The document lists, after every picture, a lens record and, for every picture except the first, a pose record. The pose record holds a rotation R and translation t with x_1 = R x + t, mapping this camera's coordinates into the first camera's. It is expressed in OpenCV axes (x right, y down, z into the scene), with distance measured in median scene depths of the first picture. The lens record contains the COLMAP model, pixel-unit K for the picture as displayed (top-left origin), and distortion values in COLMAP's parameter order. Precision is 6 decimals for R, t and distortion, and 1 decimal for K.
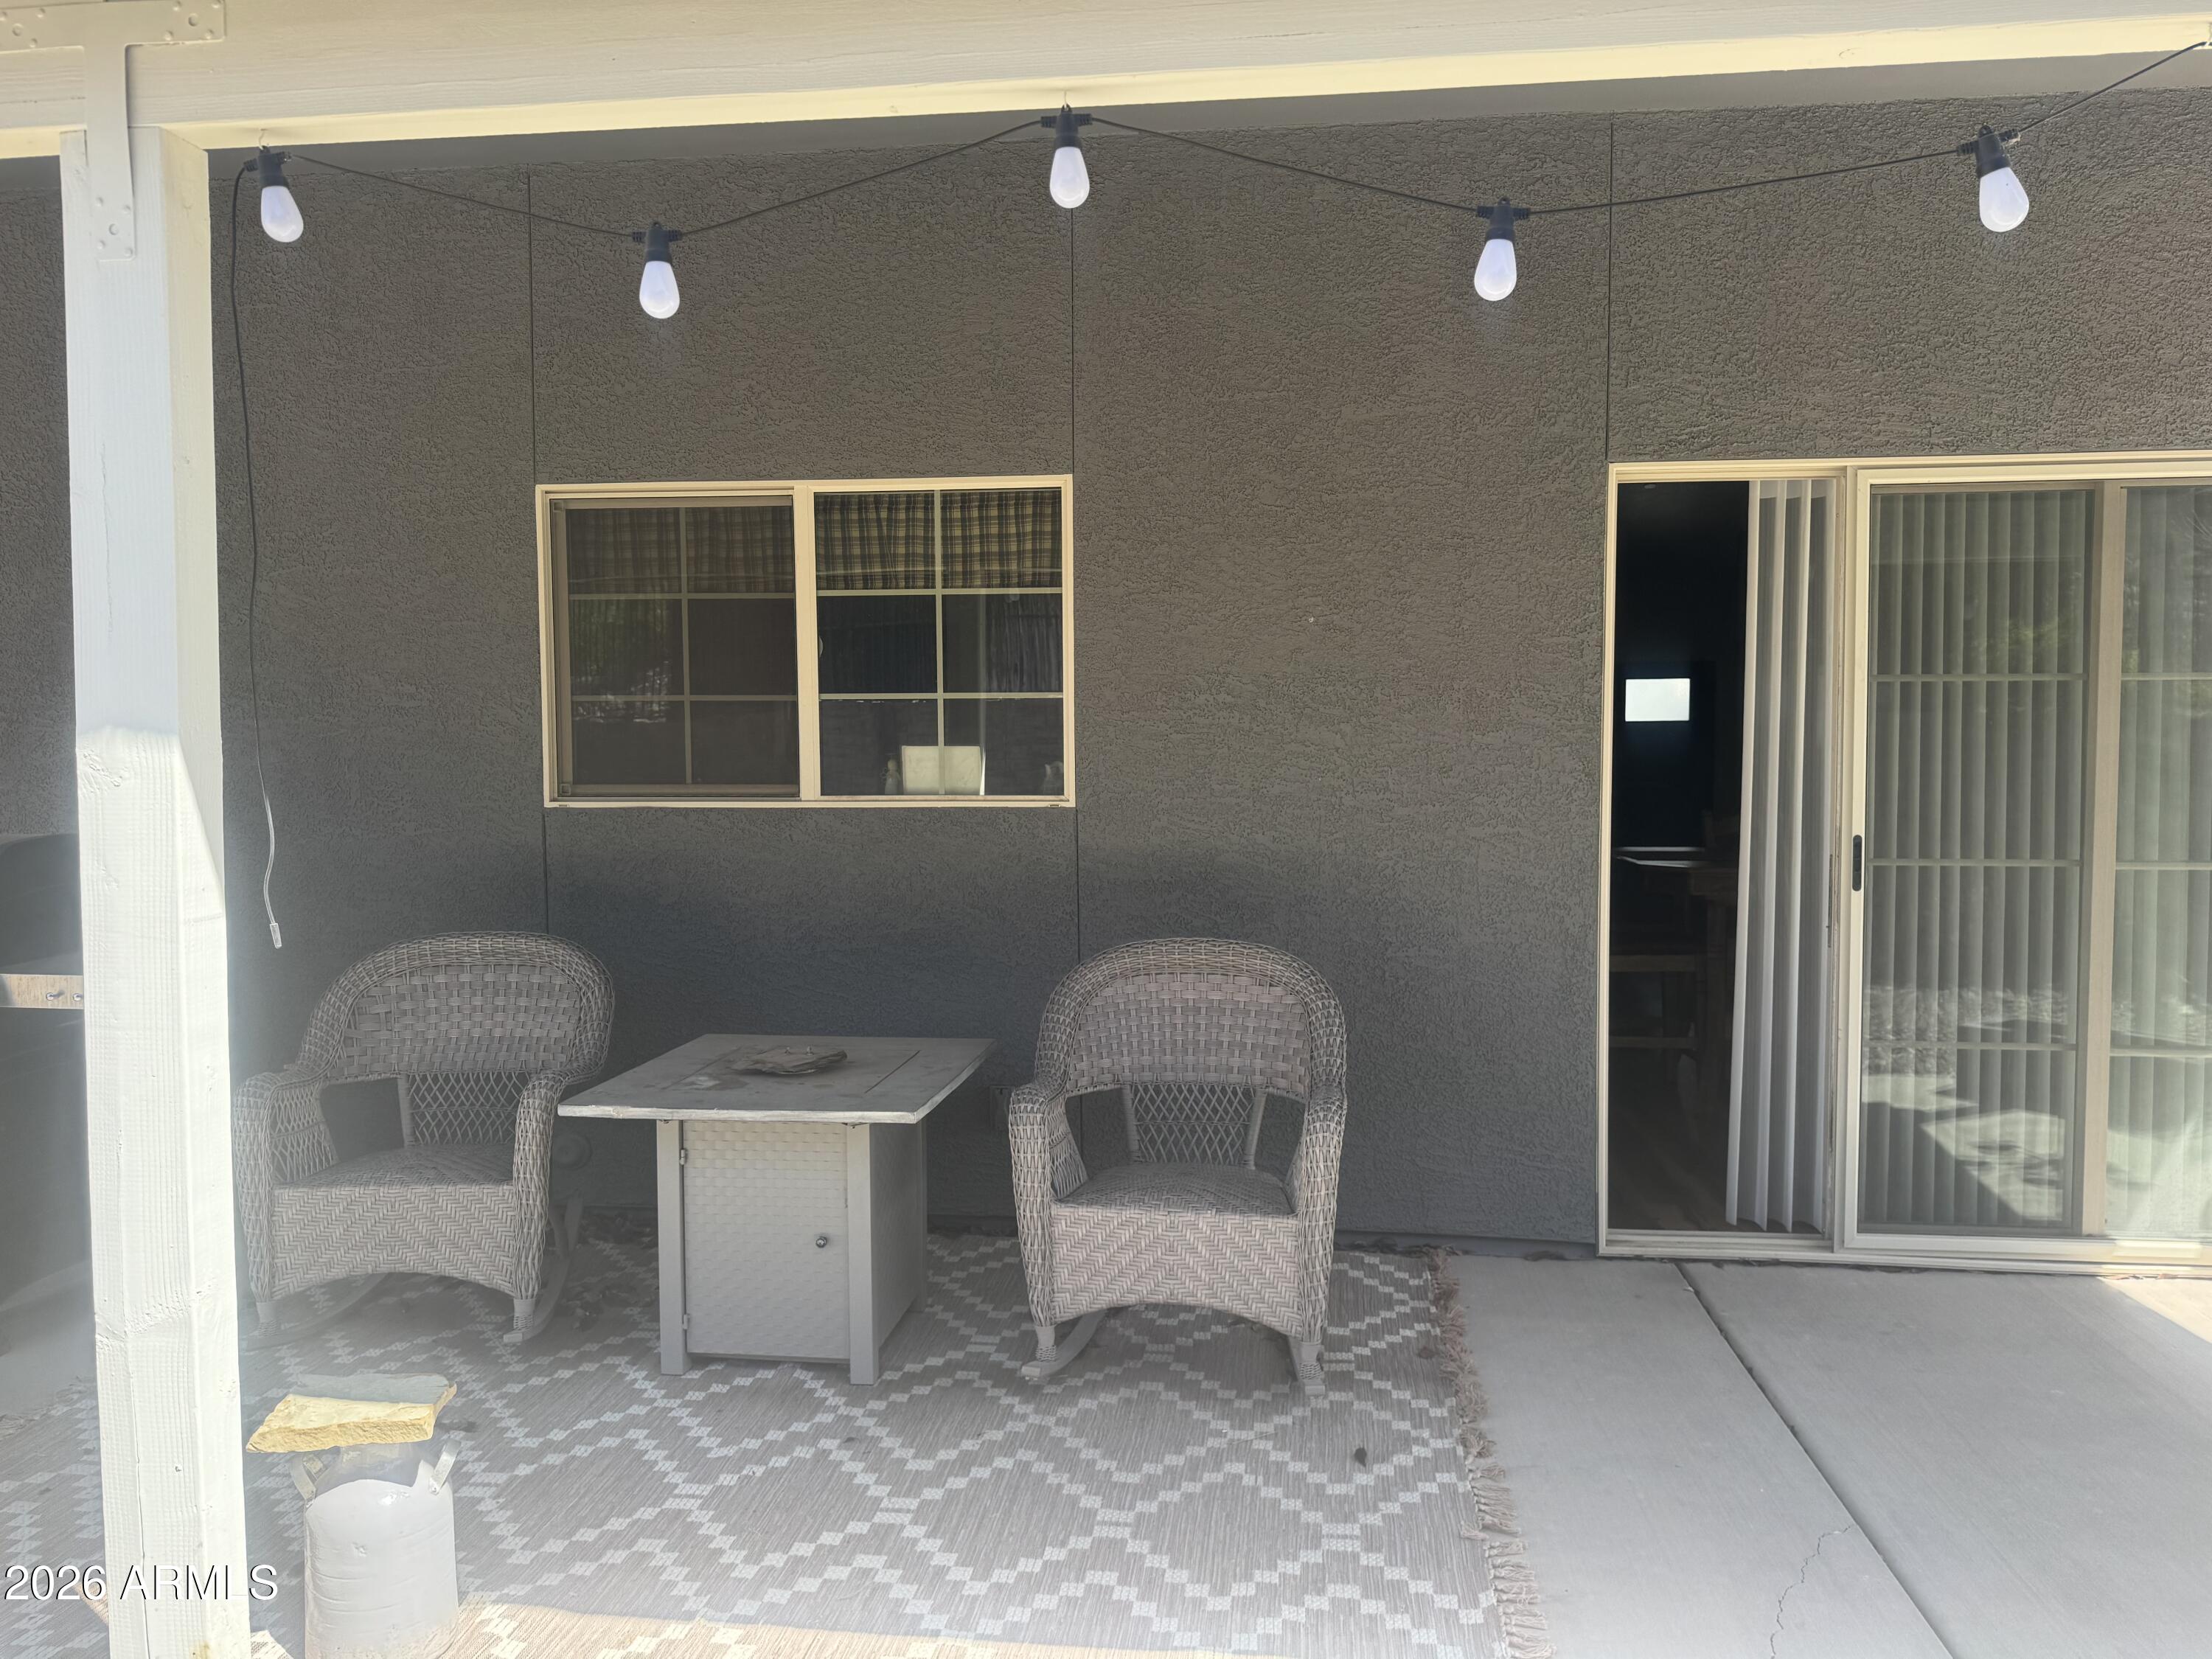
lens RADIAL K [[1549.1, 0, 1102.6], [0, 1549.1, 823.2], [0, 0, 1]] dist [0.114019, -0.186213]
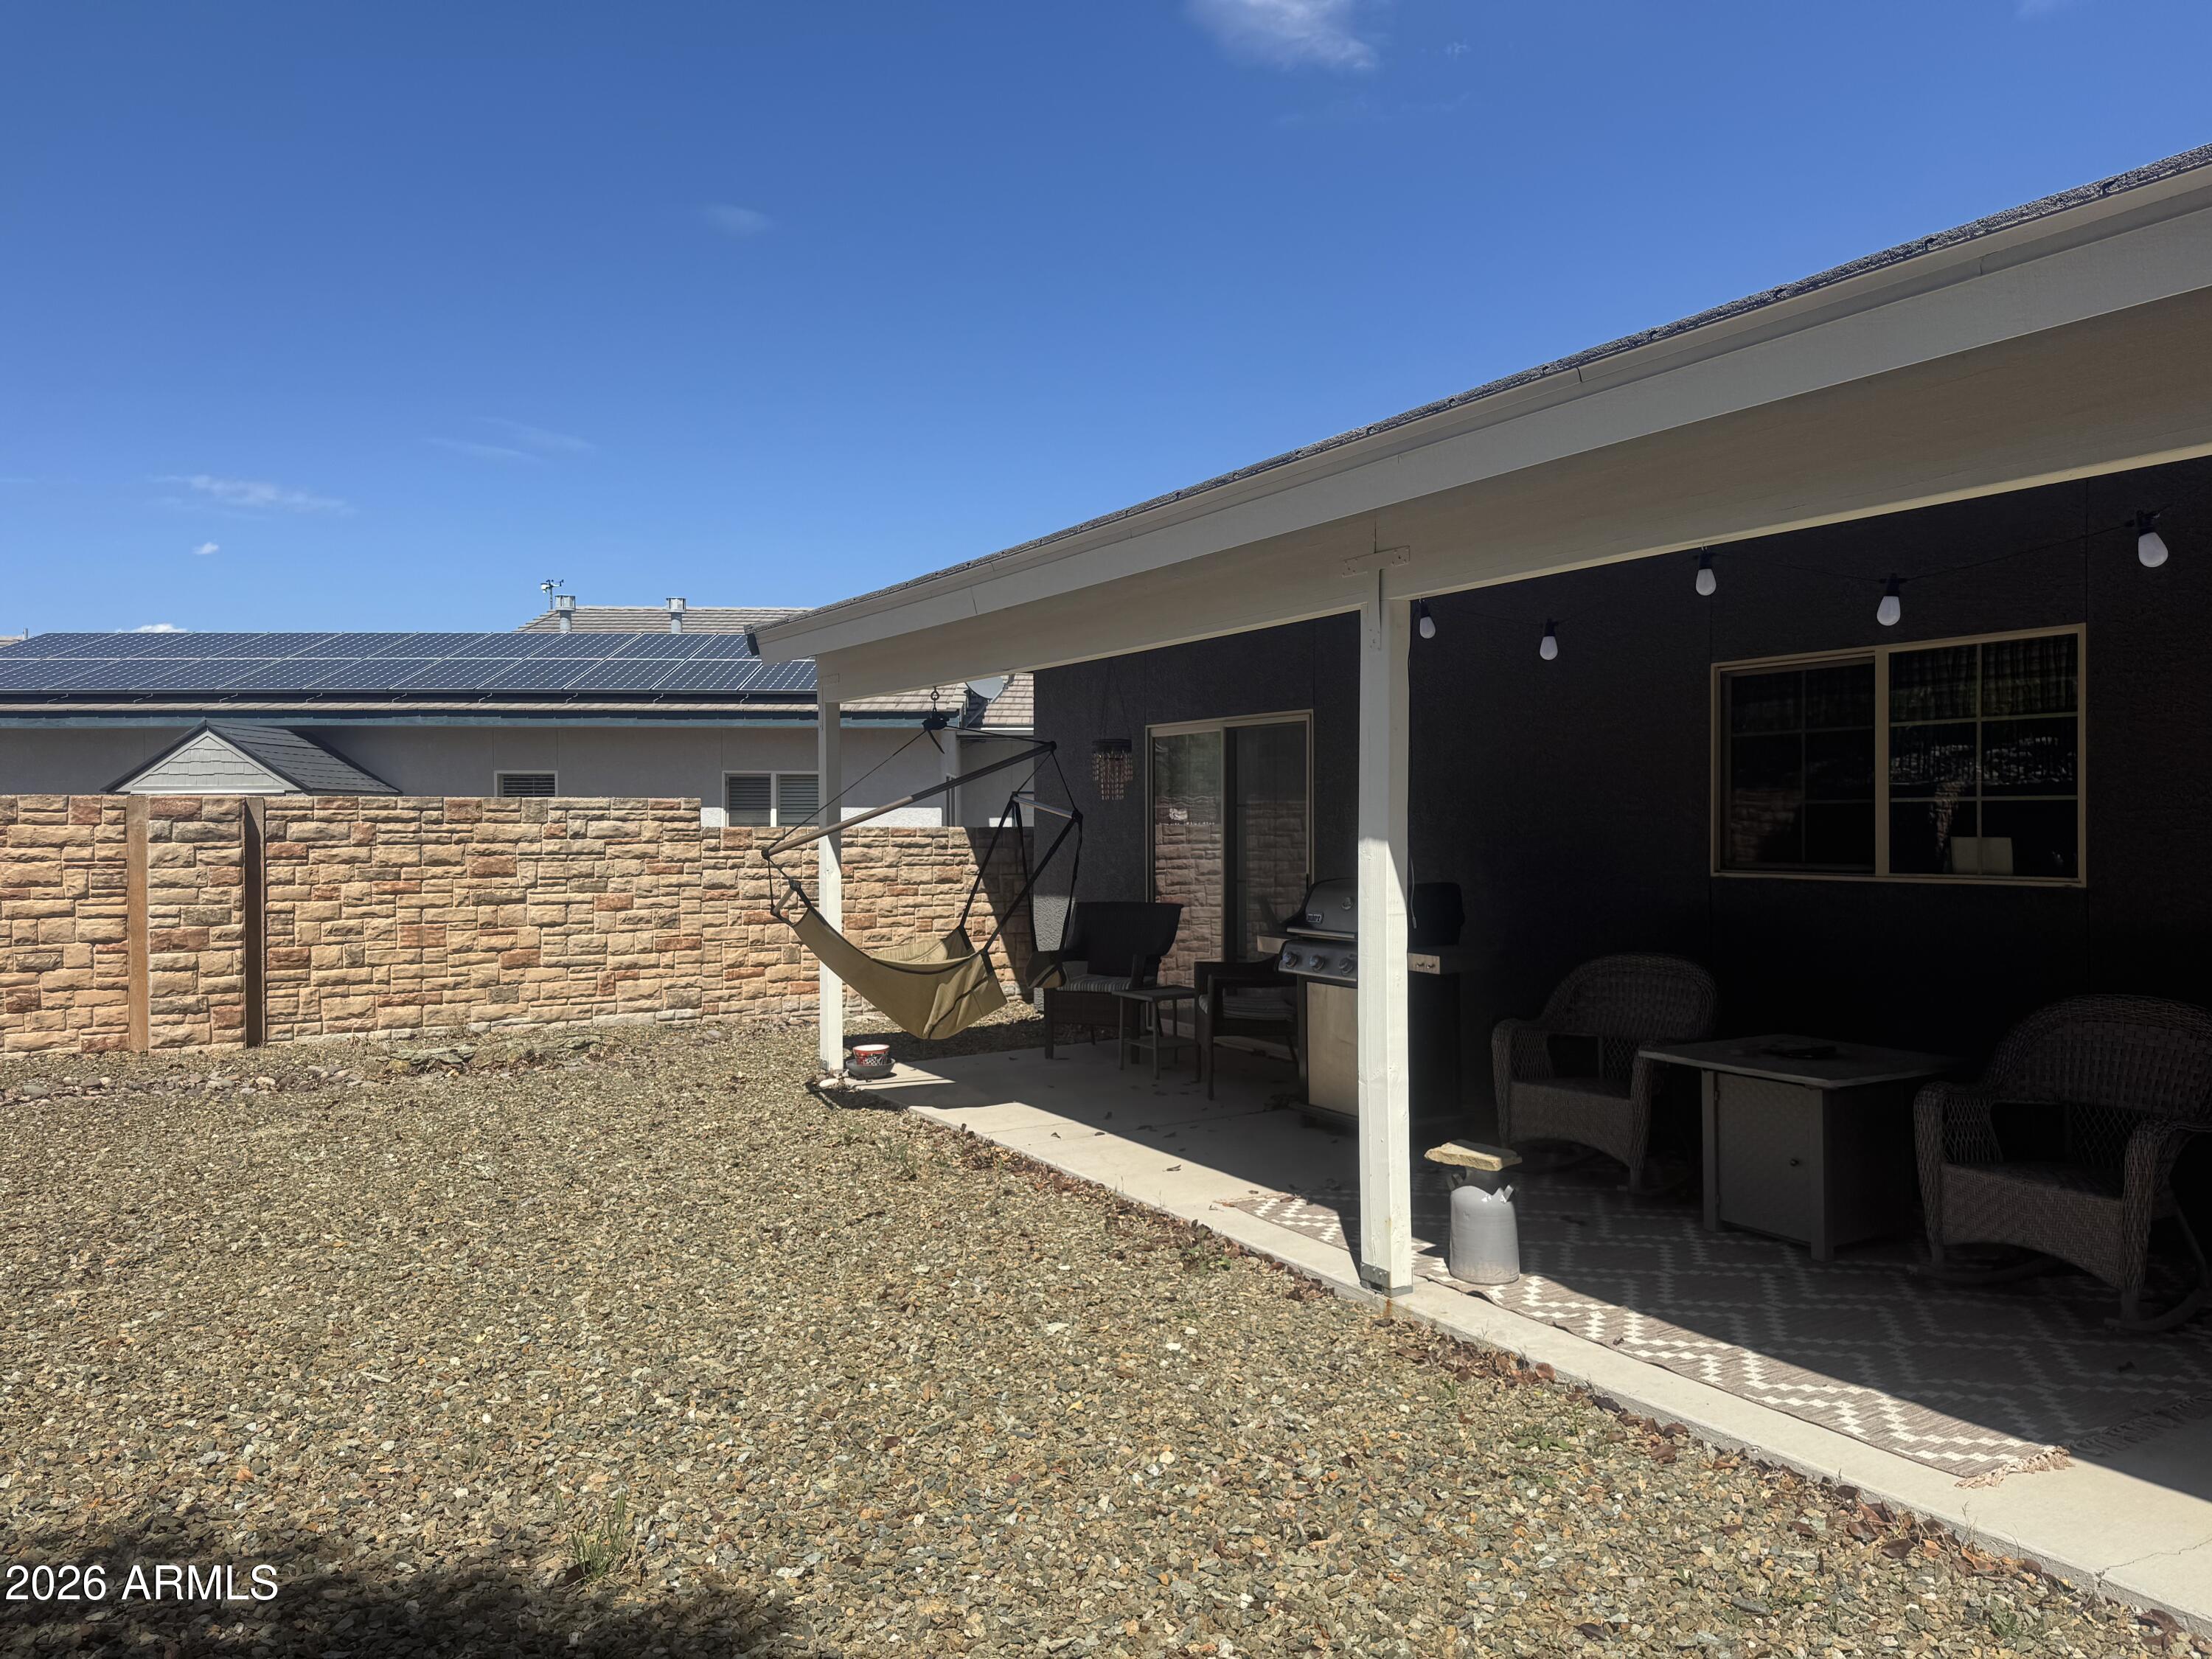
lens RADIAL K [[1591.0, 0, 1106.0], [0, 1591.0, 829.5], [0, 0, 1]] dist [0.004707, -0.007061]
pose [[0.609848, 0.004875, -0.792504, 0.659588], [-0.034335, 0.999205, -0.020276, -0.005325], [0.791775, 0.039576, 0.609530, -0.514837]]
